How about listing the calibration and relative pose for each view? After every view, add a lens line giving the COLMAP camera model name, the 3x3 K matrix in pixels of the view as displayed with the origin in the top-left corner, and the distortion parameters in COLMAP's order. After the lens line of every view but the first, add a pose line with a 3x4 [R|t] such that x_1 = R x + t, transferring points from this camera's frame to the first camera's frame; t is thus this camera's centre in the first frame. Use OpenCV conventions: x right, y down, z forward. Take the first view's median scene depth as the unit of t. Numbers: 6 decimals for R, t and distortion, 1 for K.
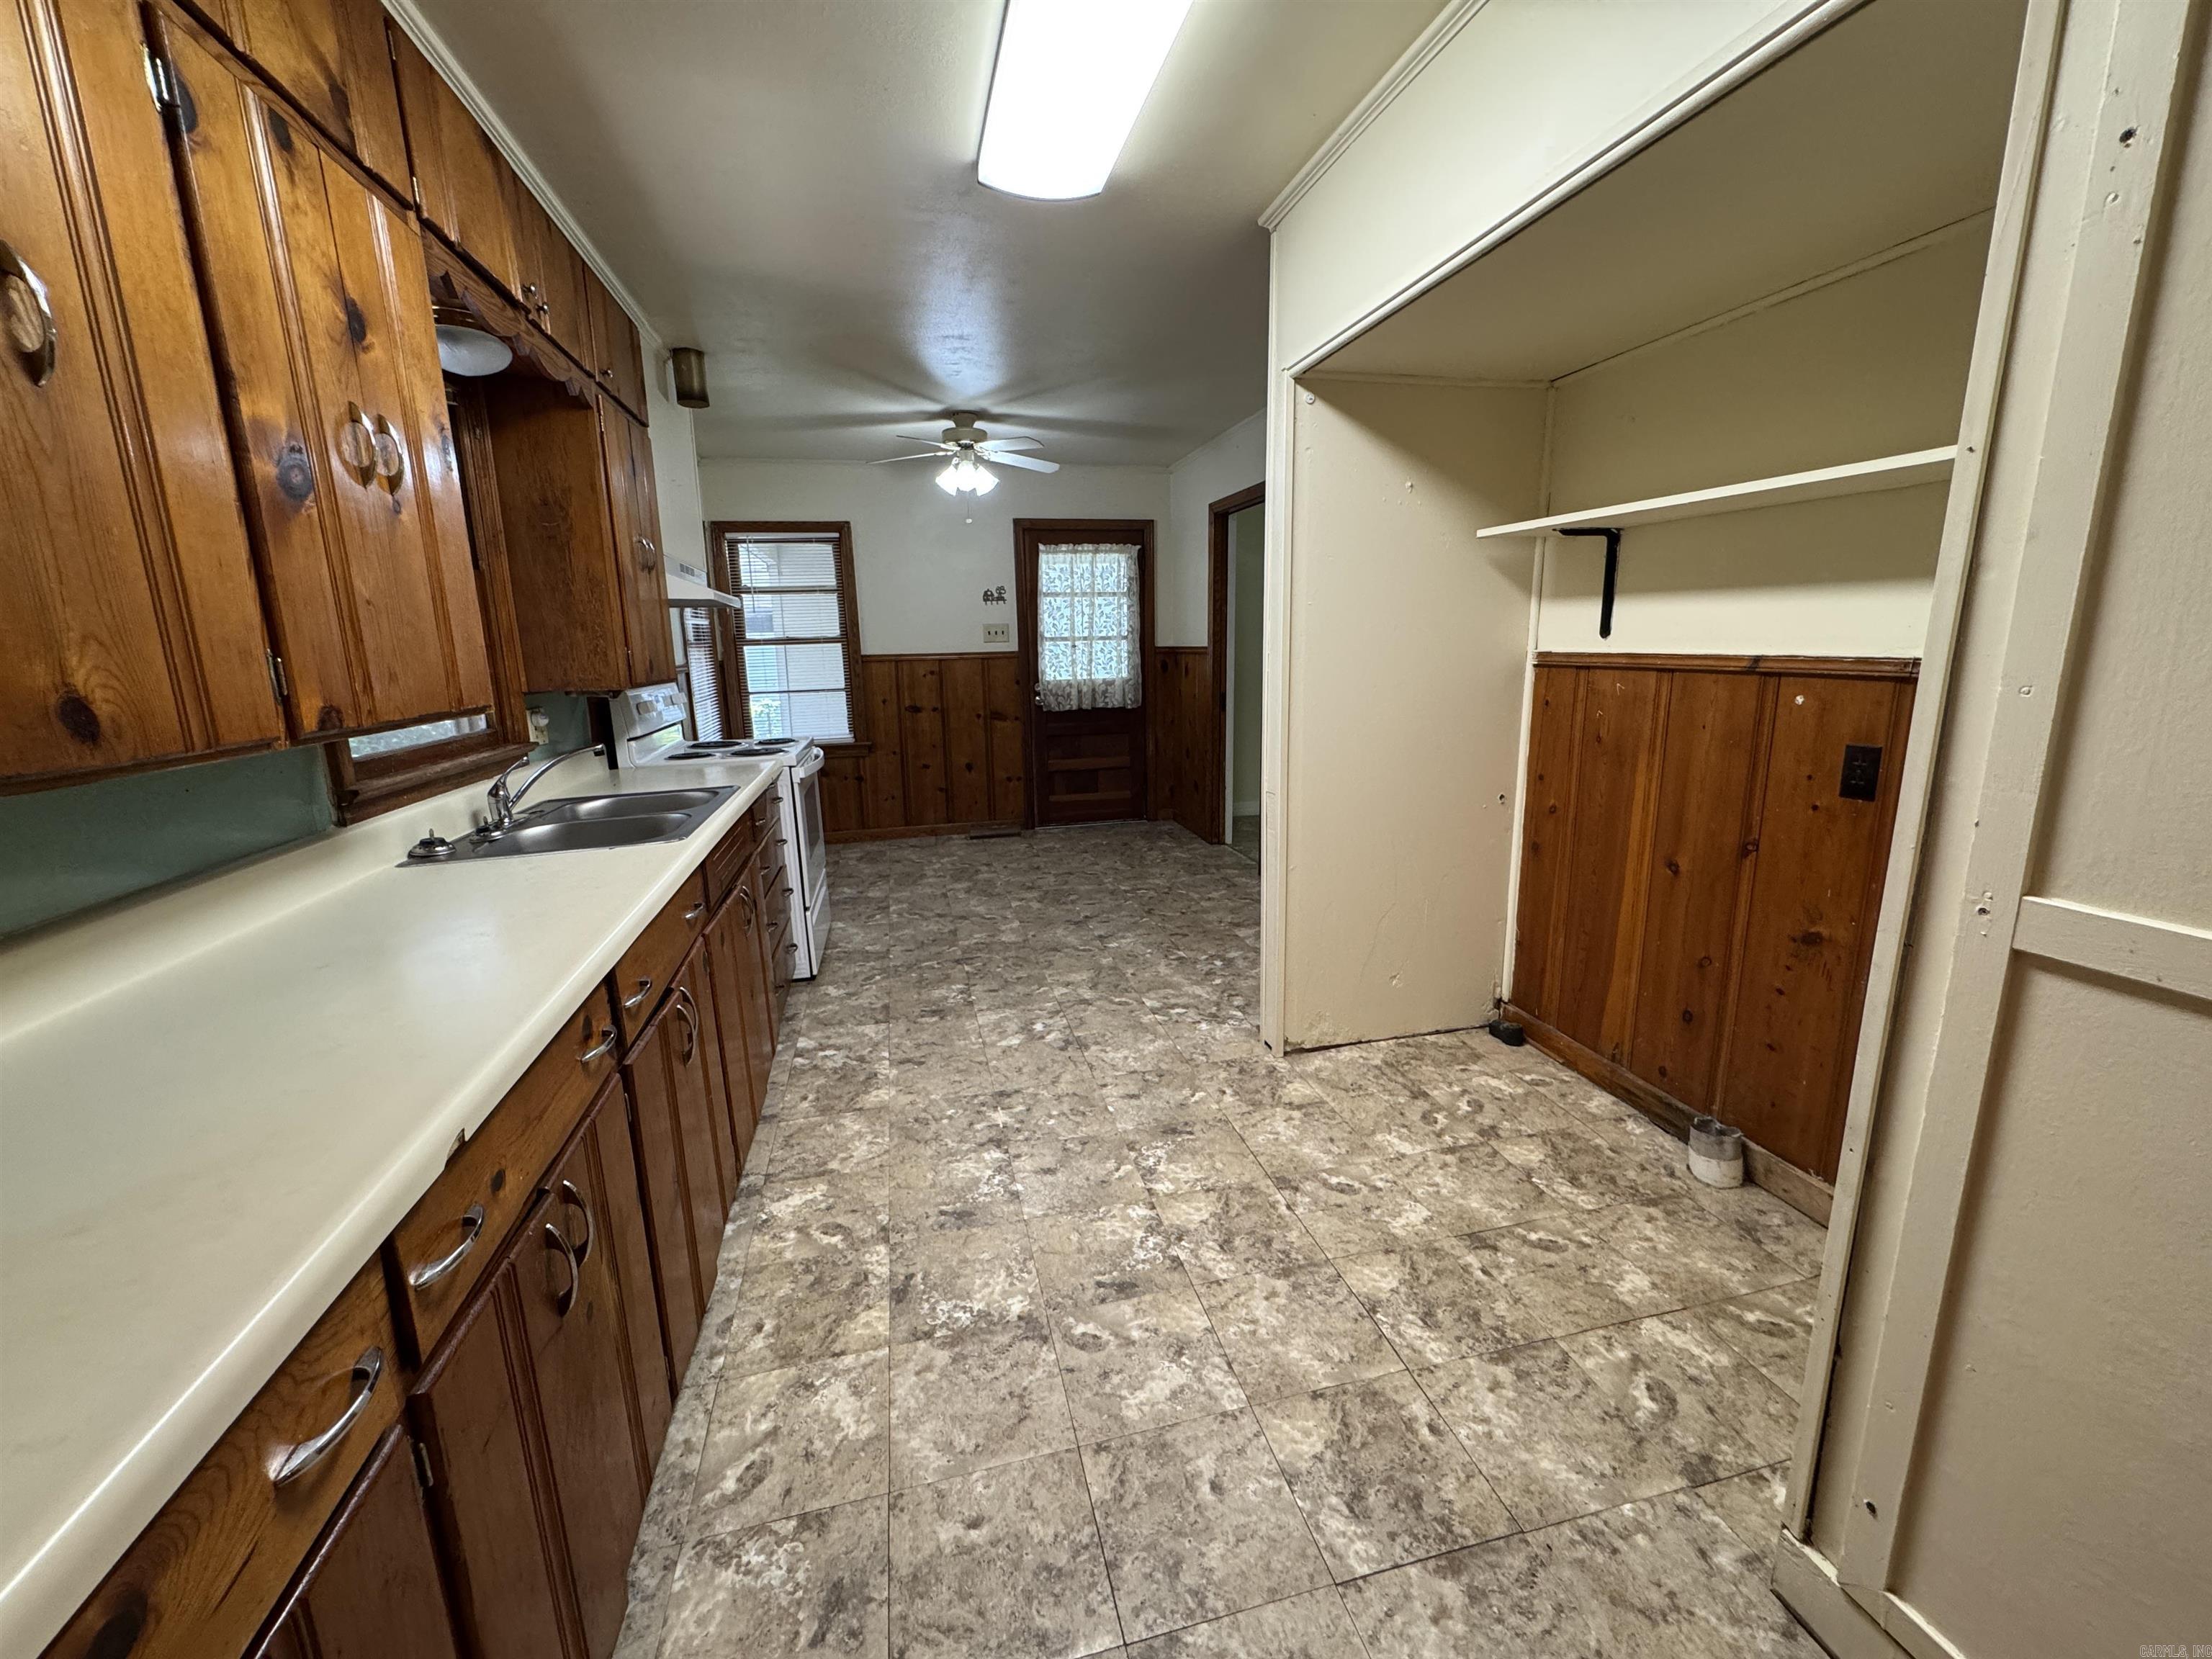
lens RADIAL K [[882.2, 0, 1105.2], [0, 882.2, 821.2], [0, 0, 1]] dist [-0.003263, 0.000388]
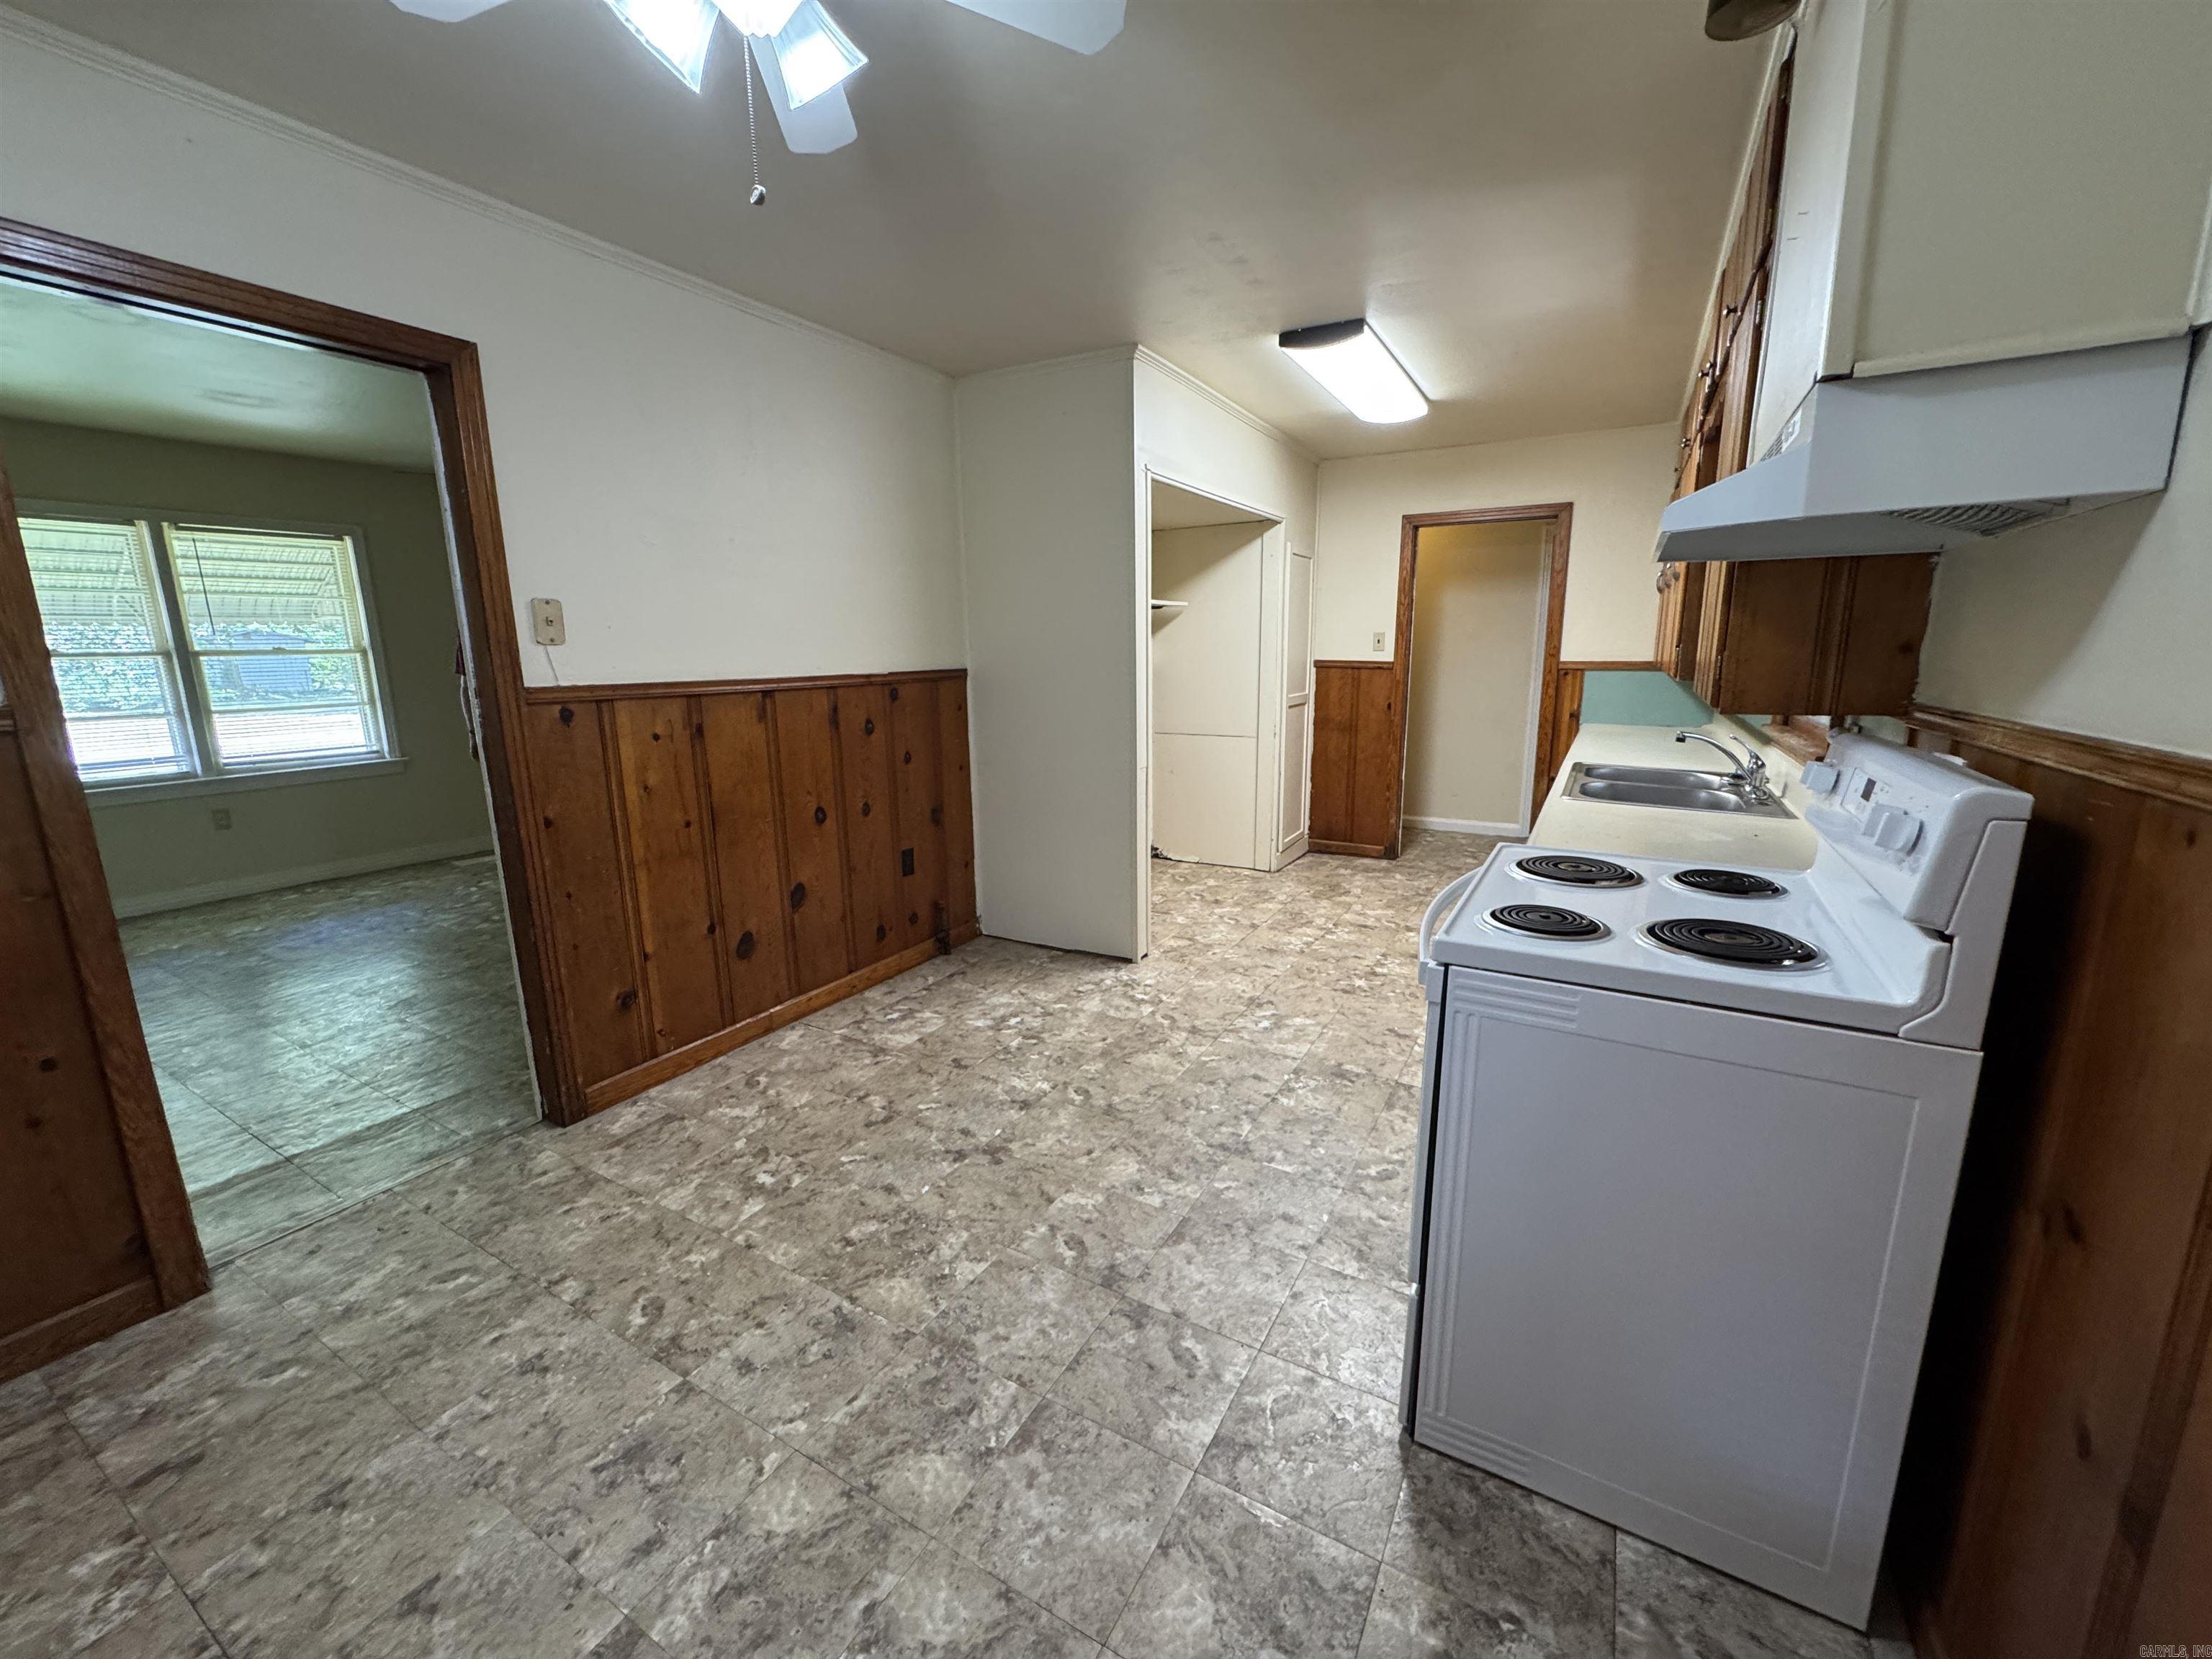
lens RADIAL K [[882.2, 0, 1105.2], [0, 882.2, 821.2], [0, 0, 1]] dist [-0.003263, 0.000388]
pose [[-0.725061, -0.106027, 0.680474, -0.823974], [0.164166, 0.932985, 0.320295, -0.468812], [-0.668832, 0.343944, -0.659065, 2.293858]]
